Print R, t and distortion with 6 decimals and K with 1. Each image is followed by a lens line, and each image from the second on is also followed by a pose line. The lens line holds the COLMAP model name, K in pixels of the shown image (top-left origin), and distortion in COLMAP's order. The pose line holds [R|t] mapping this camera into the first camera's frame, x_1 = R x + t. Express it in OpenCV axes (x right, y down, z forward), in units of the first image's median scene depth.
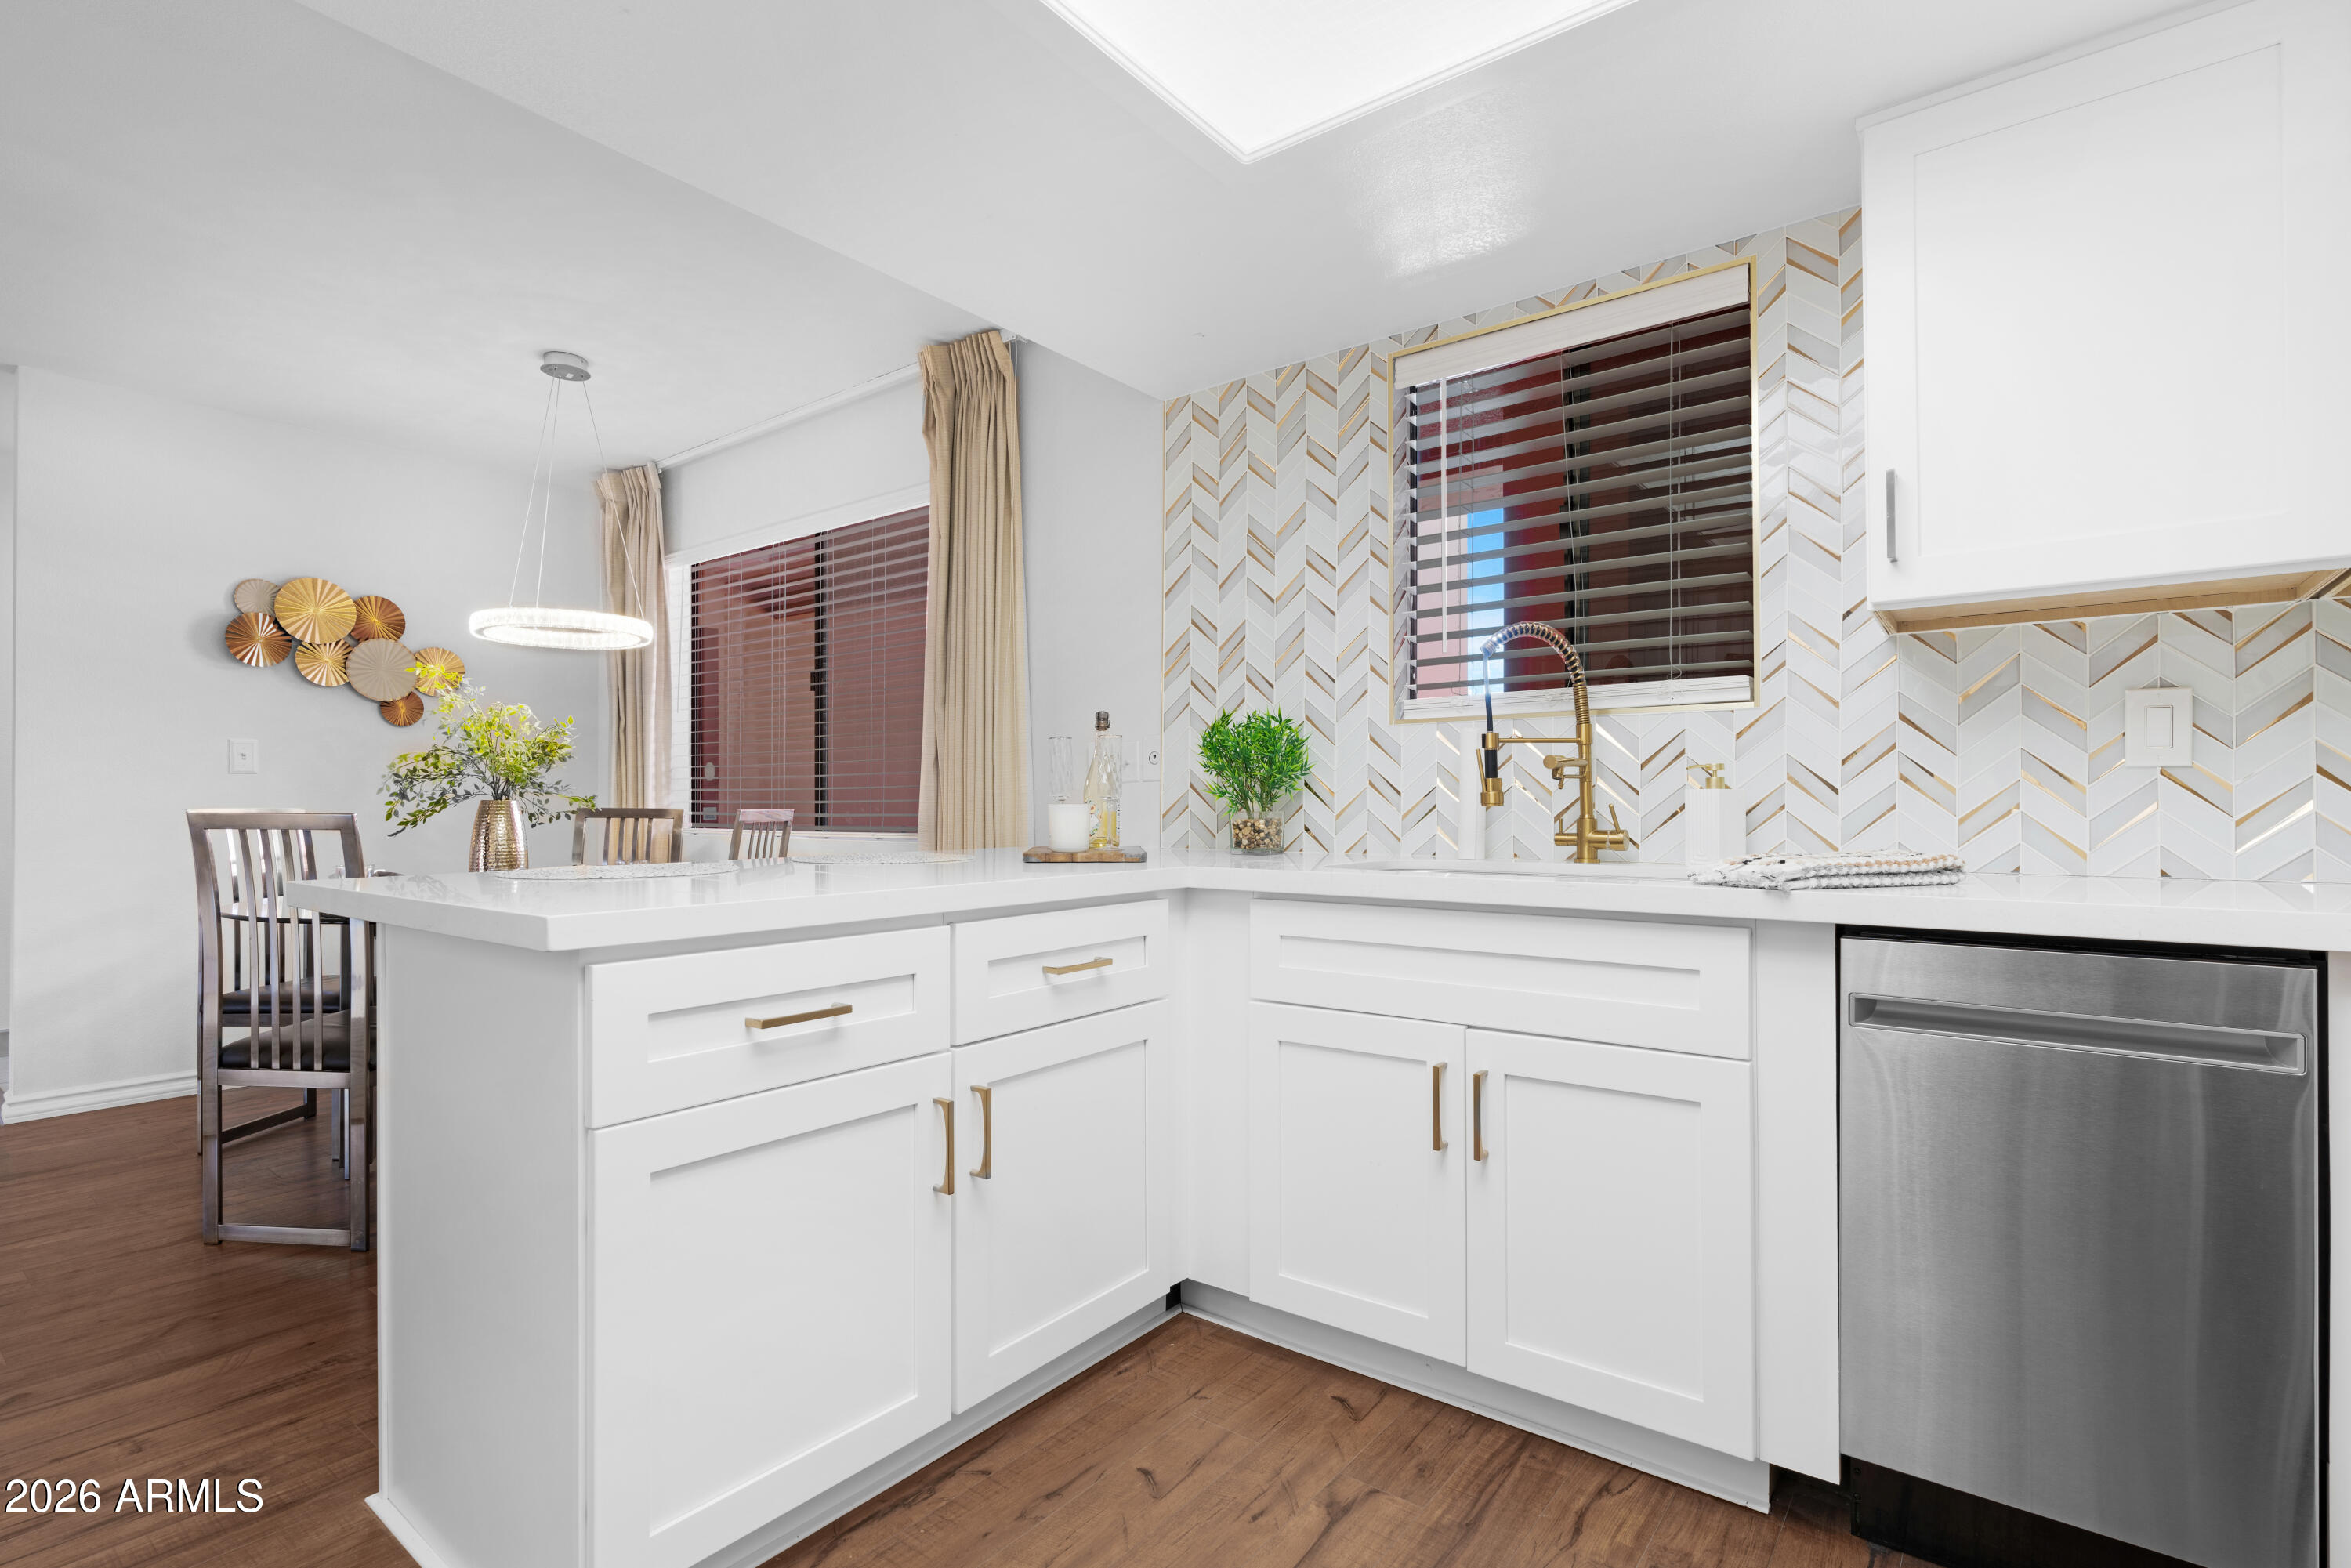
lens RADIAL K [[1092.2, 0, 1179.2], [0, 1092.2, 797.0], [0, 0, 1]] dist [0.002750, -0.005263]
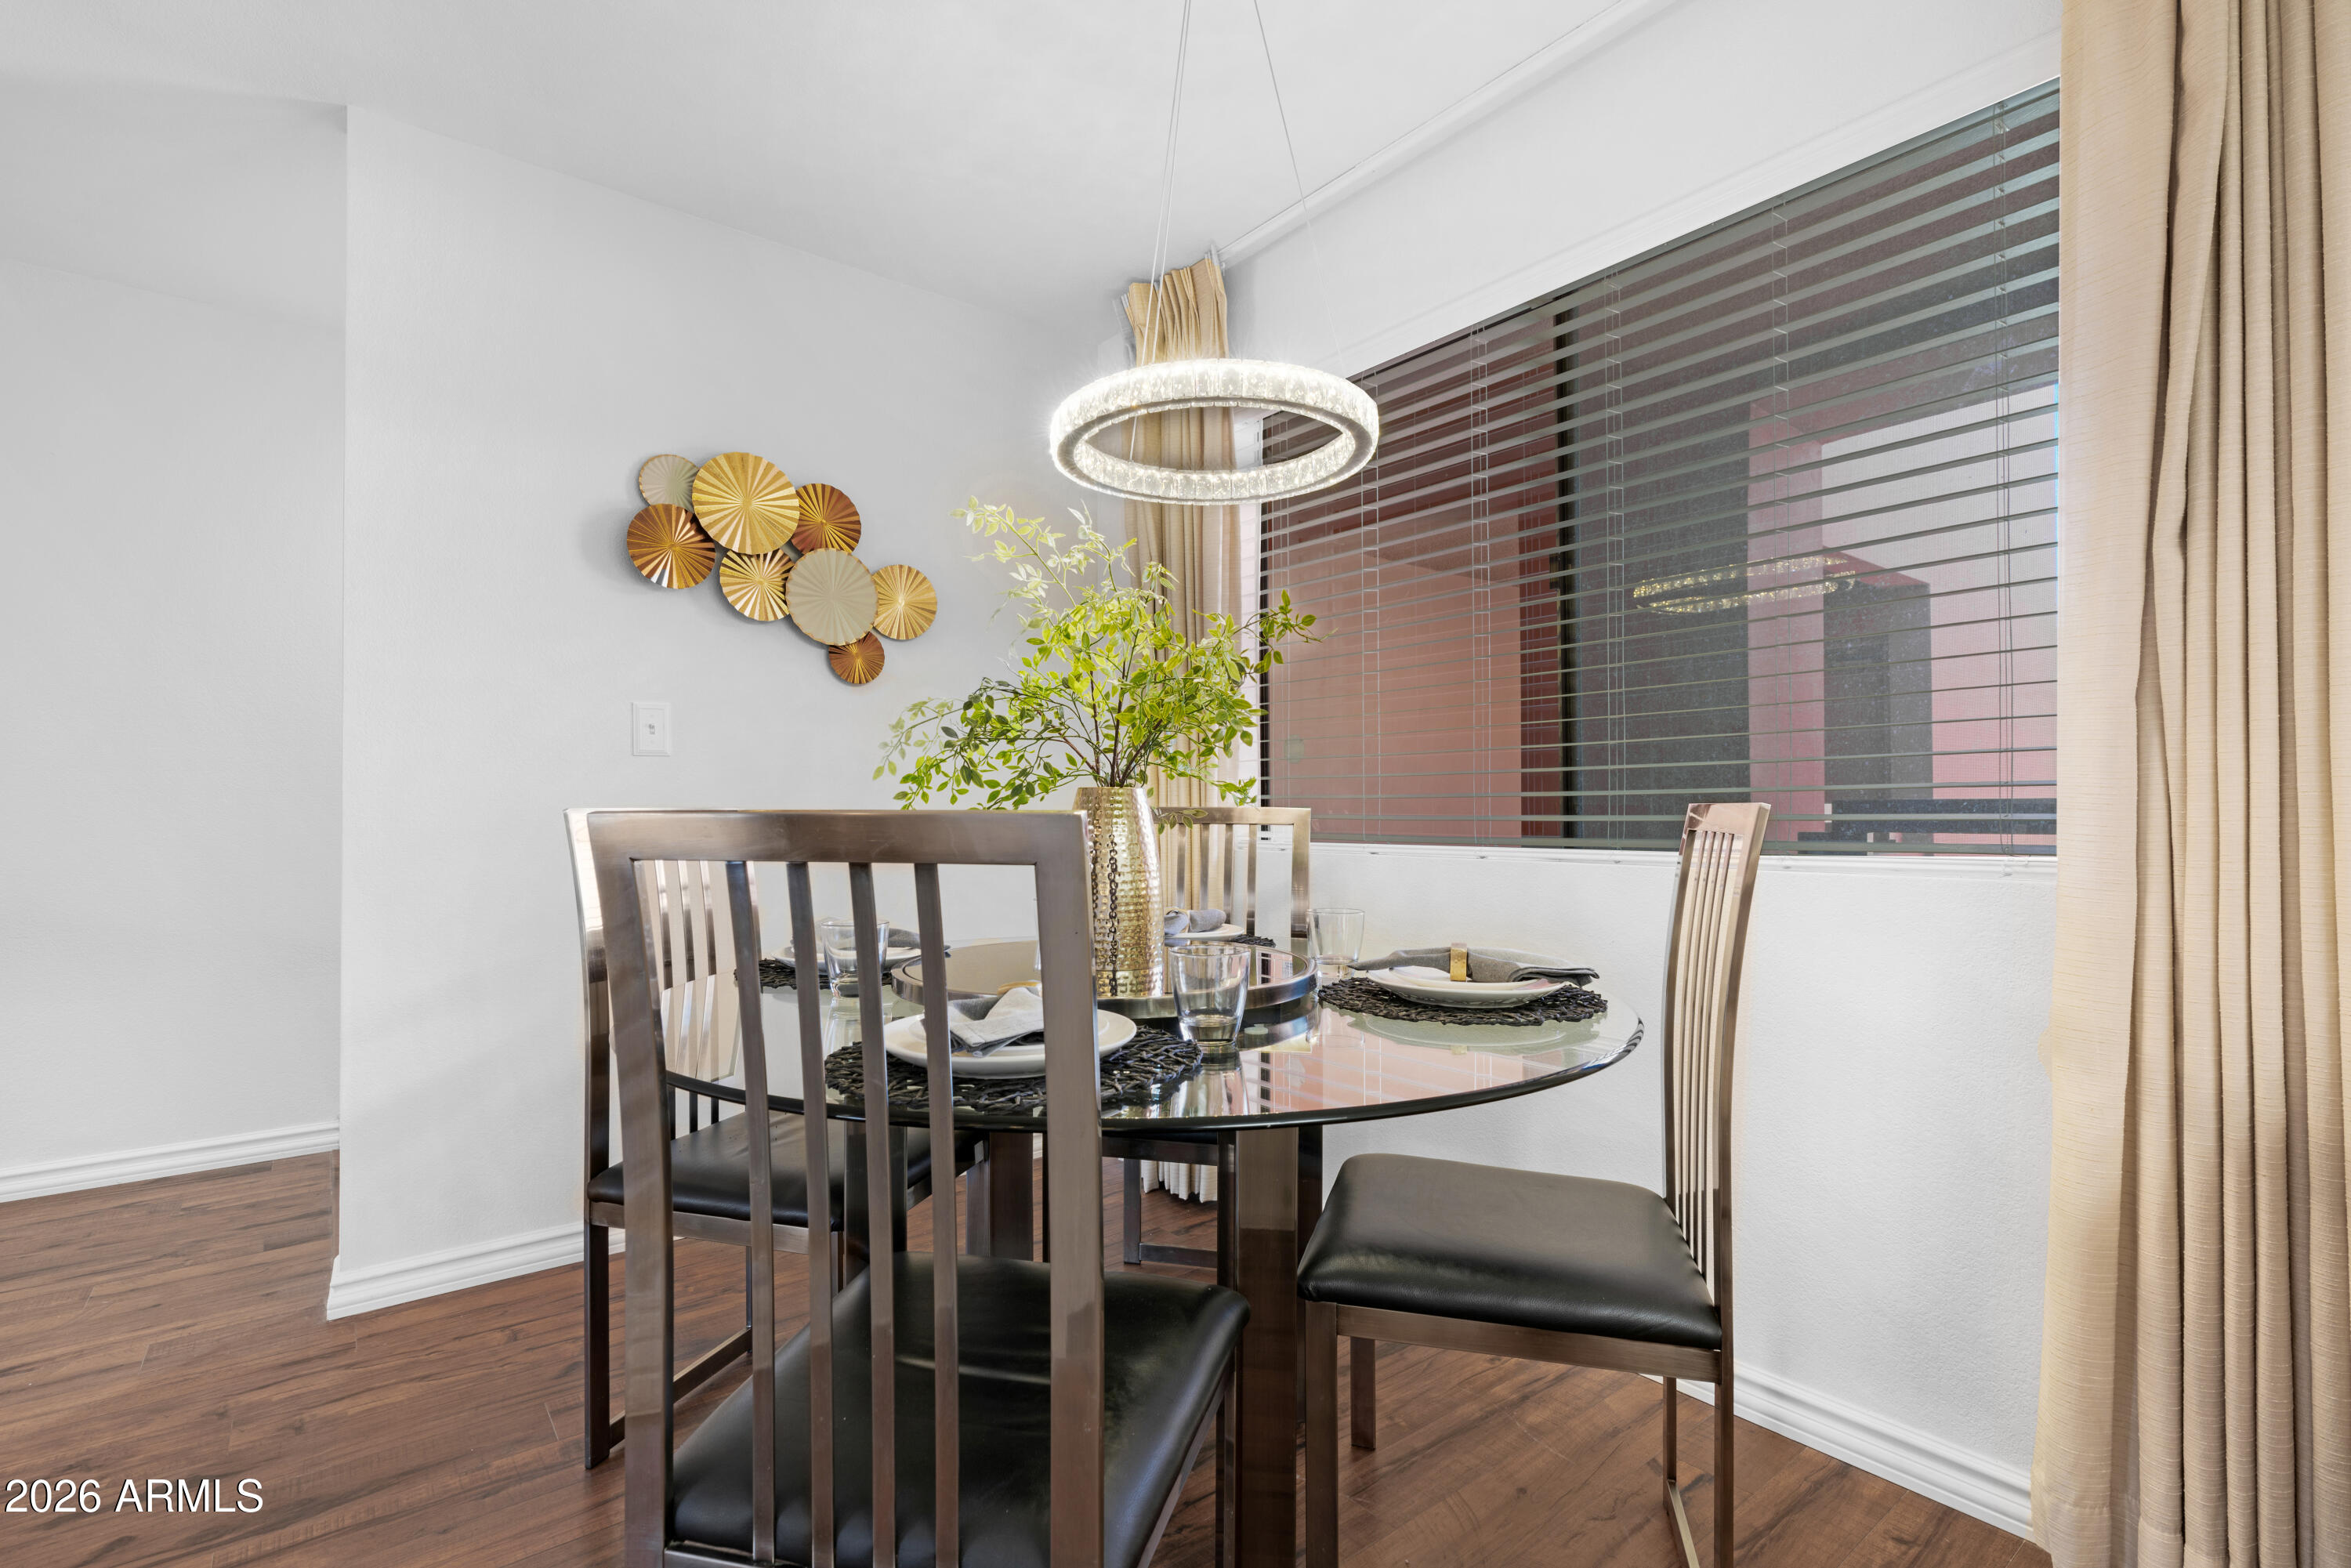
lens RADIAL K [[1092.2, 0, 1179.2], [0, 1092.2, 797.0], [0, 0, 1]] dist [0.002750, -0.005263]
pose [[0.969636, -0.007076, -0.244449, -0.387163], [0.005017, 0.999946, -0.009046, 0.010383], [0.244500, 0.007545, 0.969620, 0.438538]]
